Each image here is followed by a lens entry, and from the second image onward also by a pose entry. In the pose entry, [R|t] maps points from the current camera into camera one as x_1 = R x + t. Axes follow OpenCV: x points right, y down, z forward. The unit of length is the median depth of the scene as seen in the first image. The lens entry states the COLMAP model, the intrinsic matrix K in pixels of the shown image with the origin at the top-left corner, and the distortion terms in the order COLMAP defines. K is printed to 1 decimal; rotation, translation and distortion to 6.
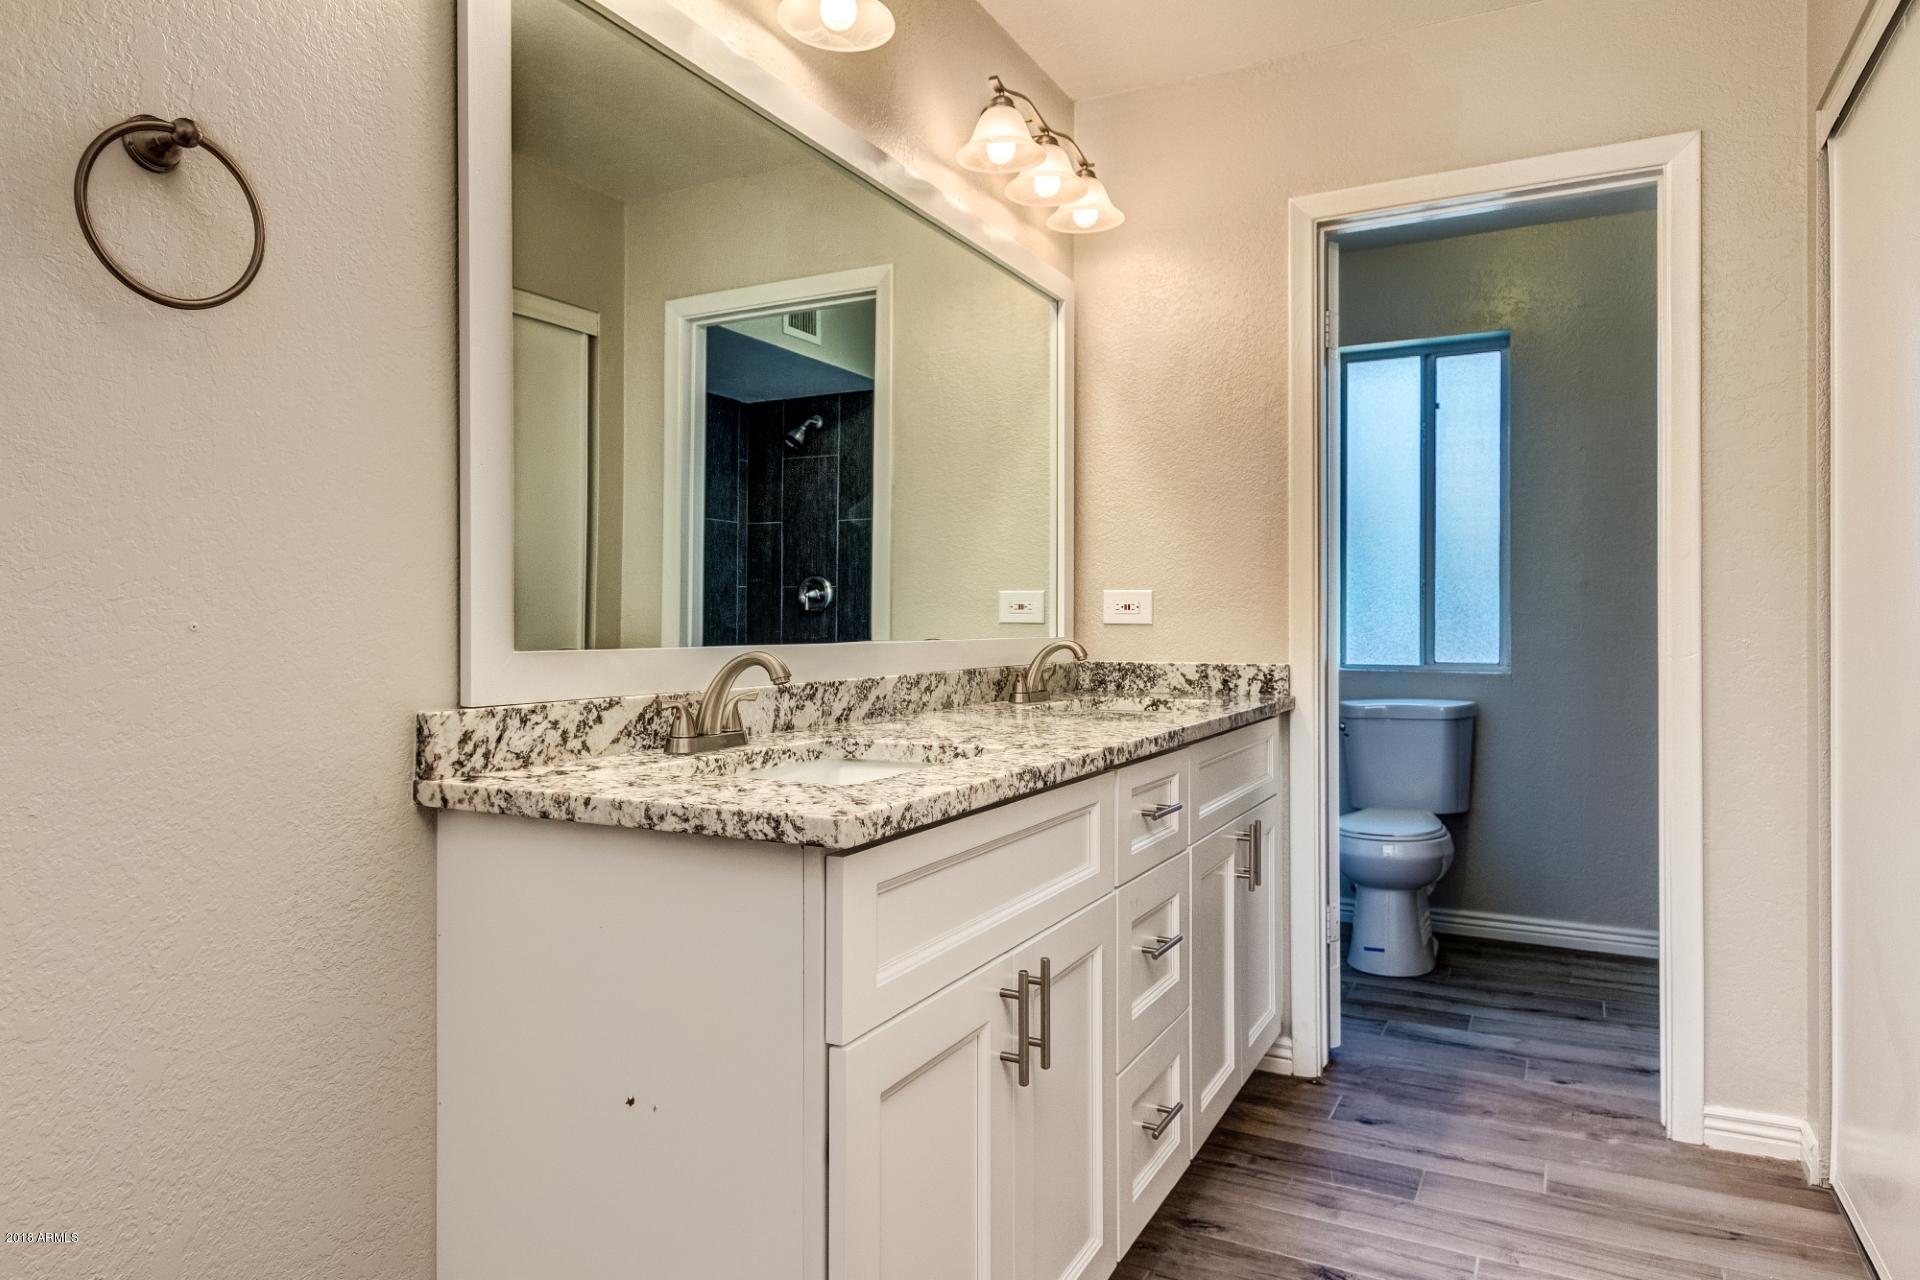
lens RADIAL K [[1121.5, 0, 961.1], [0, 1121.5, 631.7], [0, 0, 1]] dist [-0.001958, -0.005393]
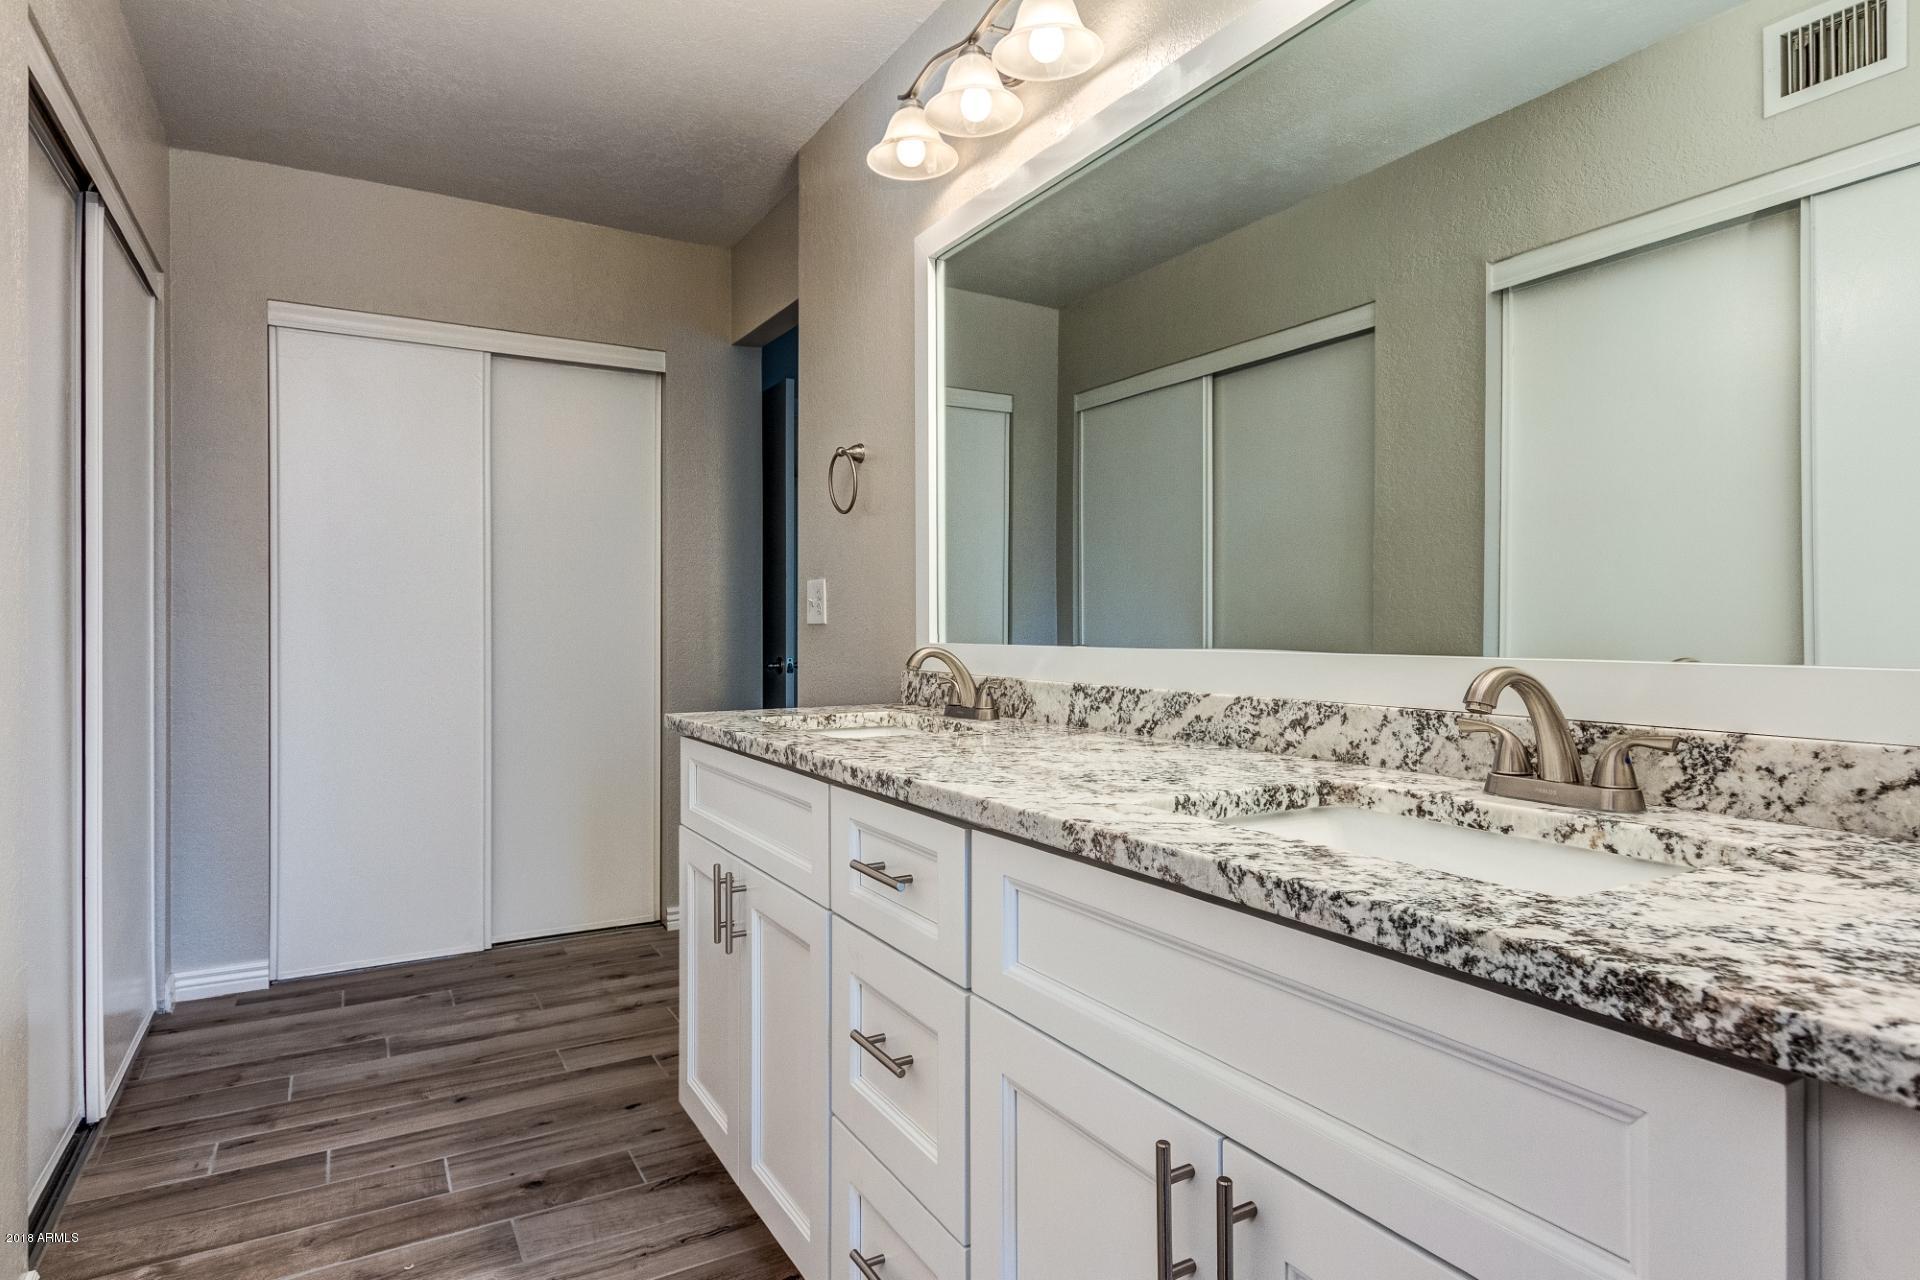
lens RADIAL K [[1077.2, 0, 959.1], [0, 1077.2, 628.0], [0, 0, 1]] dist [0.017633, -0.002109]
pose [[-0.526458, 0.004649, -0.850188, 0.727538], [-0.002303, 0.999974, 0.006894, -0.012314], [0.850198, 0.005587, -0.526434, 1.343068]]
